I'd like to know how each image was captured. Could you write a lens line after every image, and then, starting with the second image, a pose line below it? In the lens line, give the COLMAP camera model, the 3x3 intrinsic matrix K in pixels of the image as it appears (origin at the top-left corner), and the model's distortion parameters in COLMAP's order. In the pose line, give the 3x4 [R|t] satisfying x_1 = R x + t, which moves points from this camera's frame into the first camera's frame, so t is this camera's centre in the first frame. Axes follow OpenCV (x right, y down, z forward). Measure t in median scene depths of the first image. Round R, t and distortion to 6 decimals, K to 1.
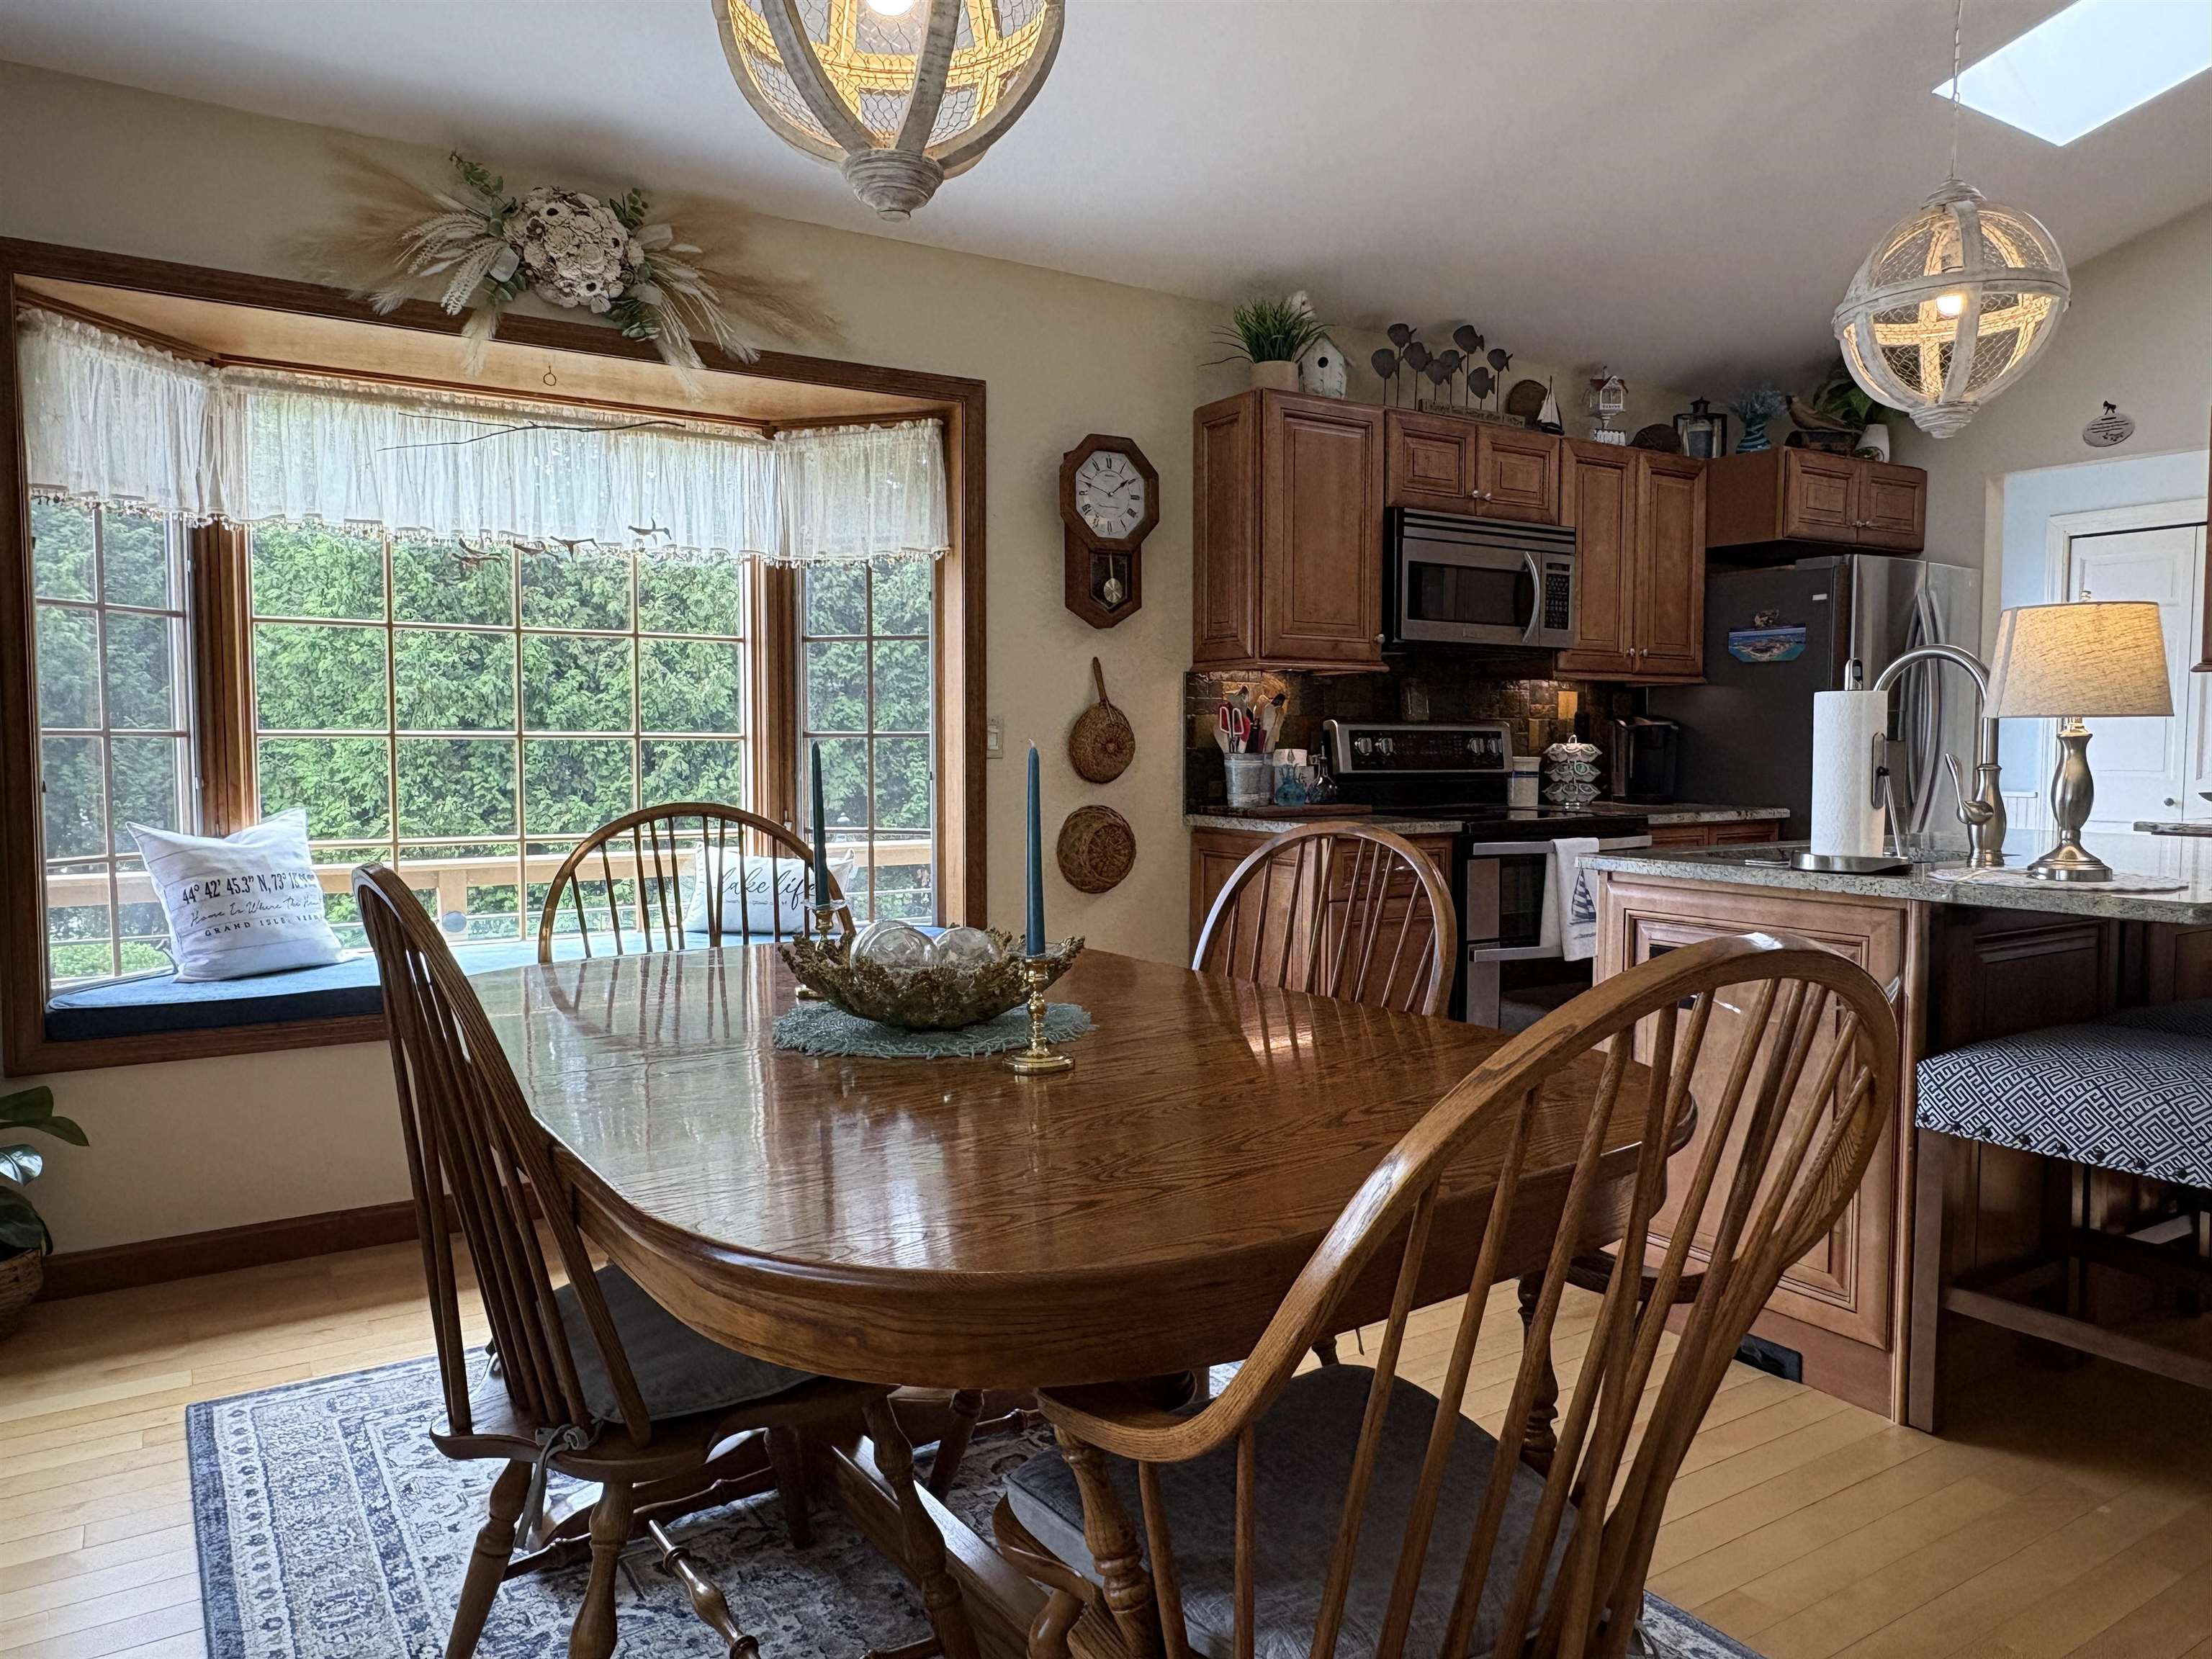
lens RADIAL K [[1505.0, 0, 1103.8], [0, 1505.0, 823.6], [0, 0, 1]] dist [-0.004501, 0.011031]
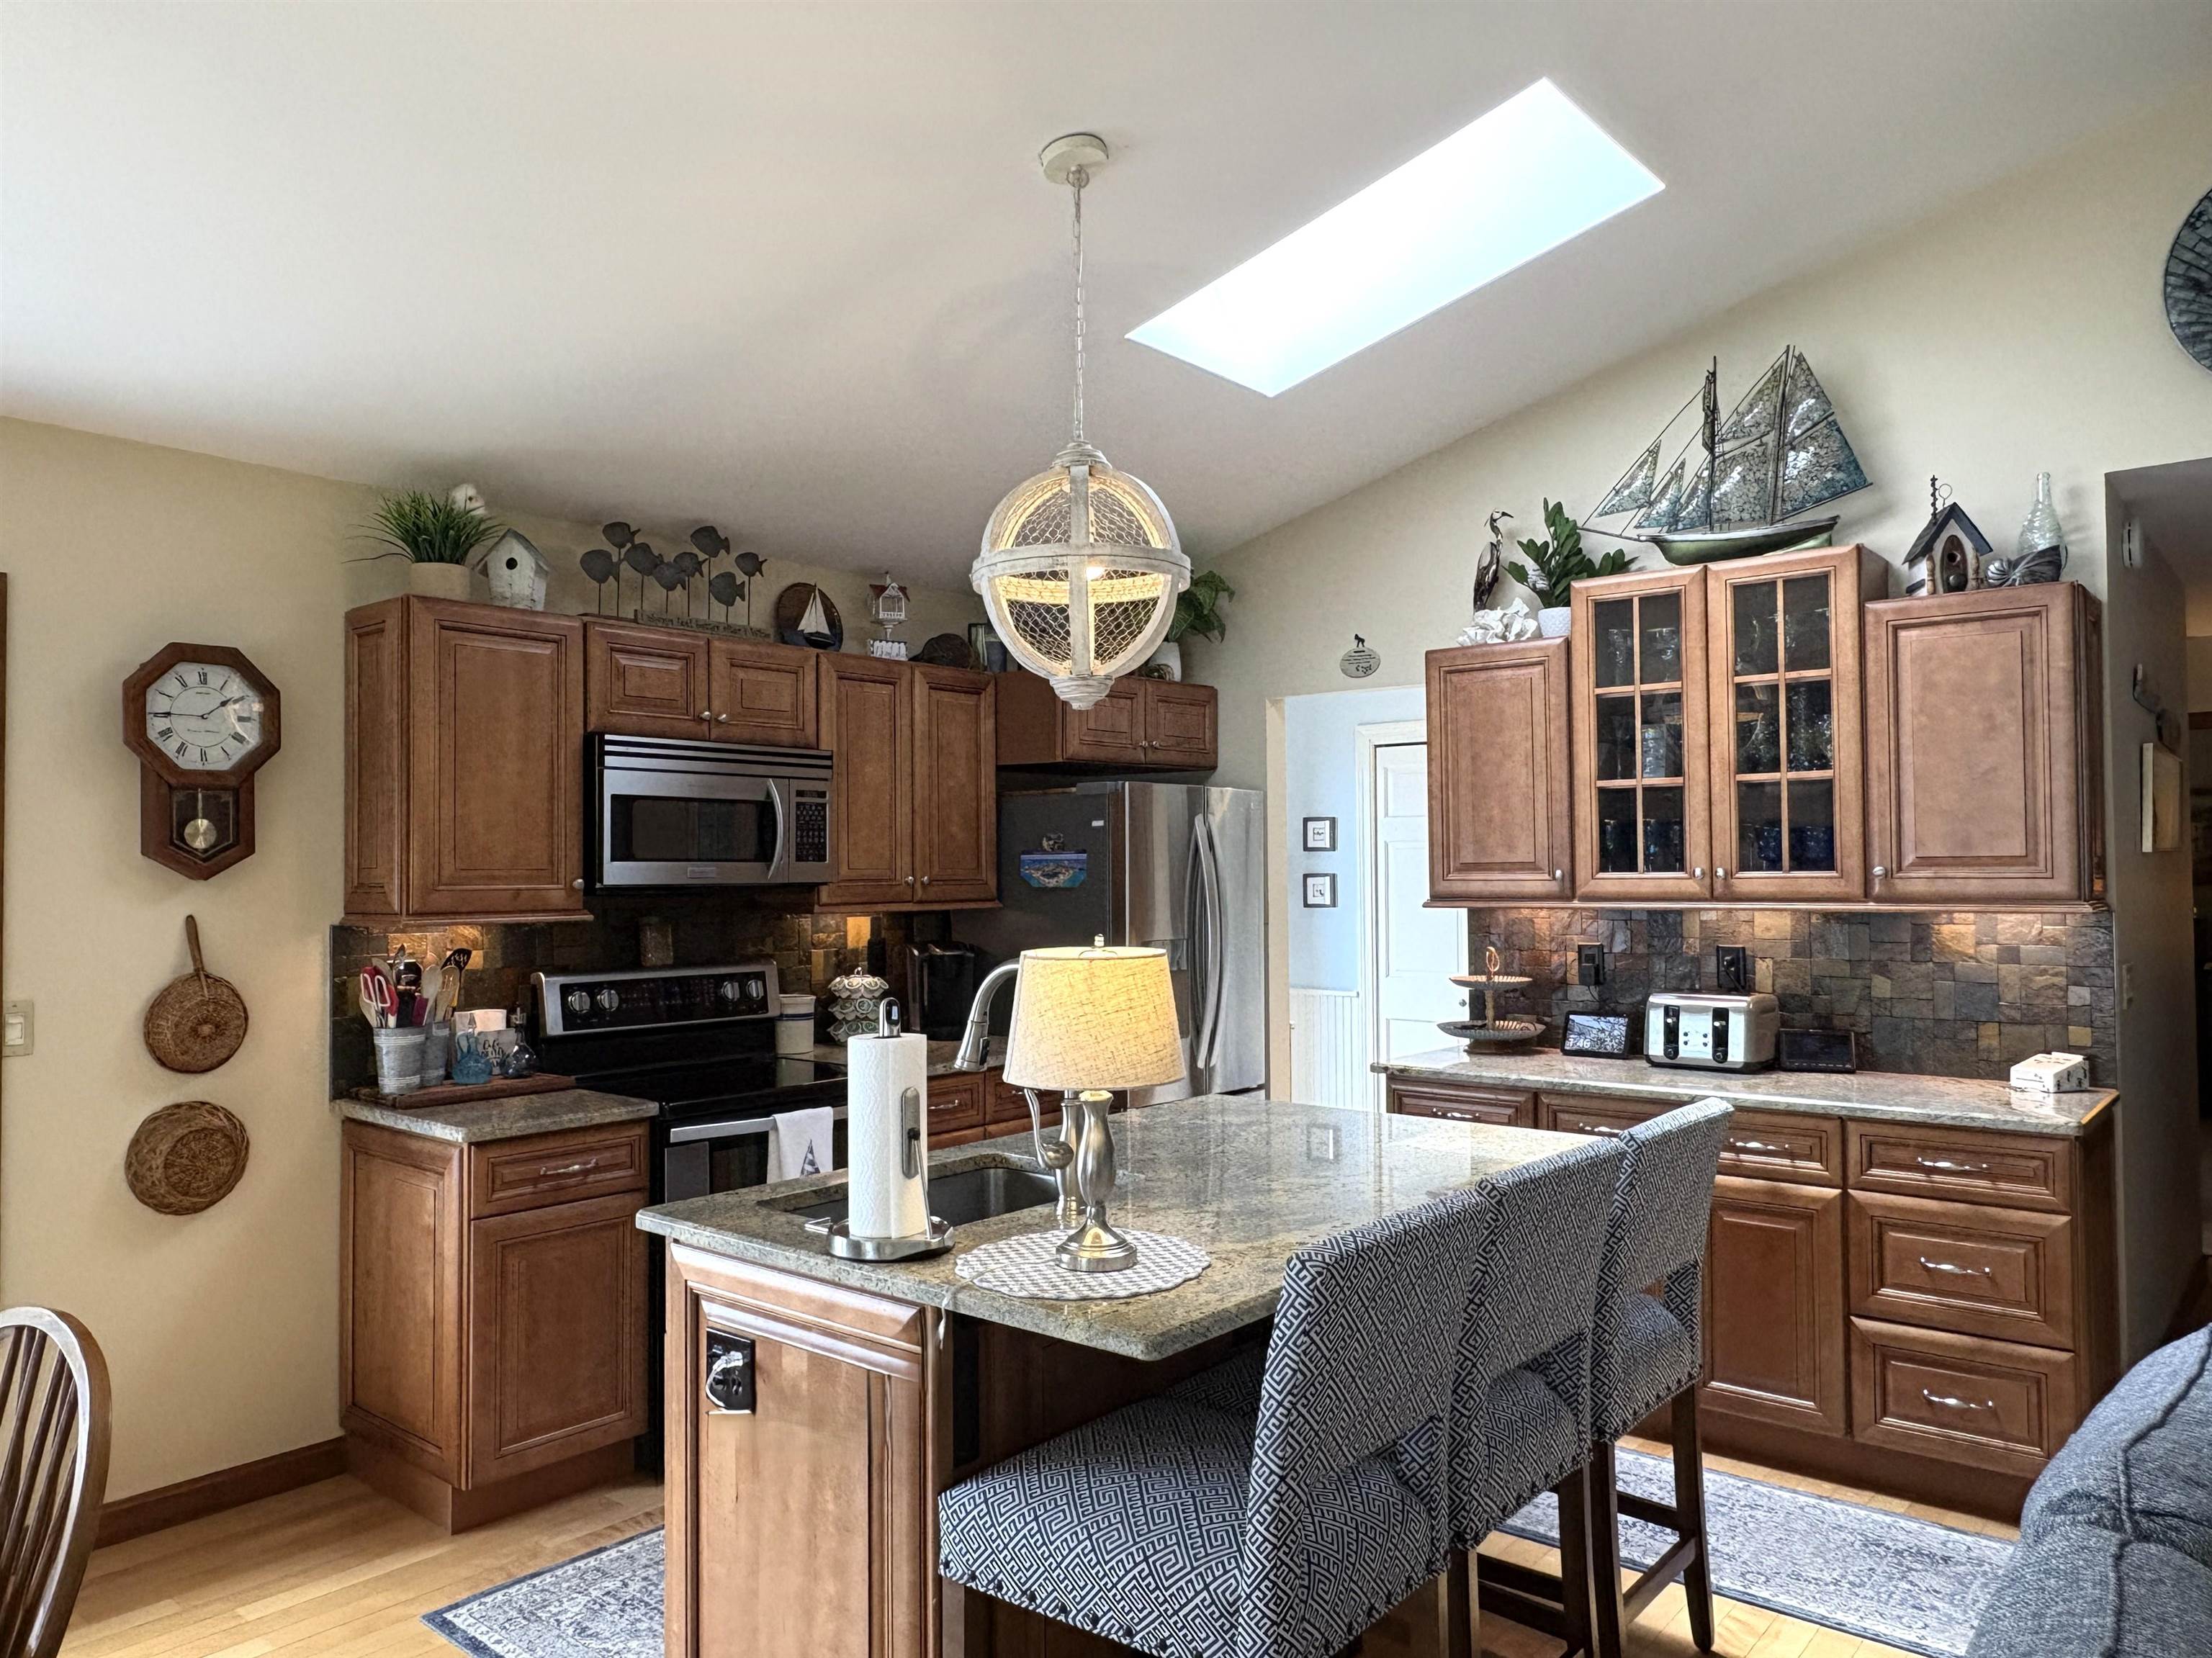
lens RADIAL K [[1504.9, 0, 1151.4], [0, 1504.9, 817.2], [0, 0, 1]] dist [-0.004501, 0.011031]
pose [[0.952971, -0.001522, 0.303057, 0.232567], [0.024998, 0.996975, -0.073599, -0.088674], [-0.302028, 0.077714, 0.950126, 0.081193]]
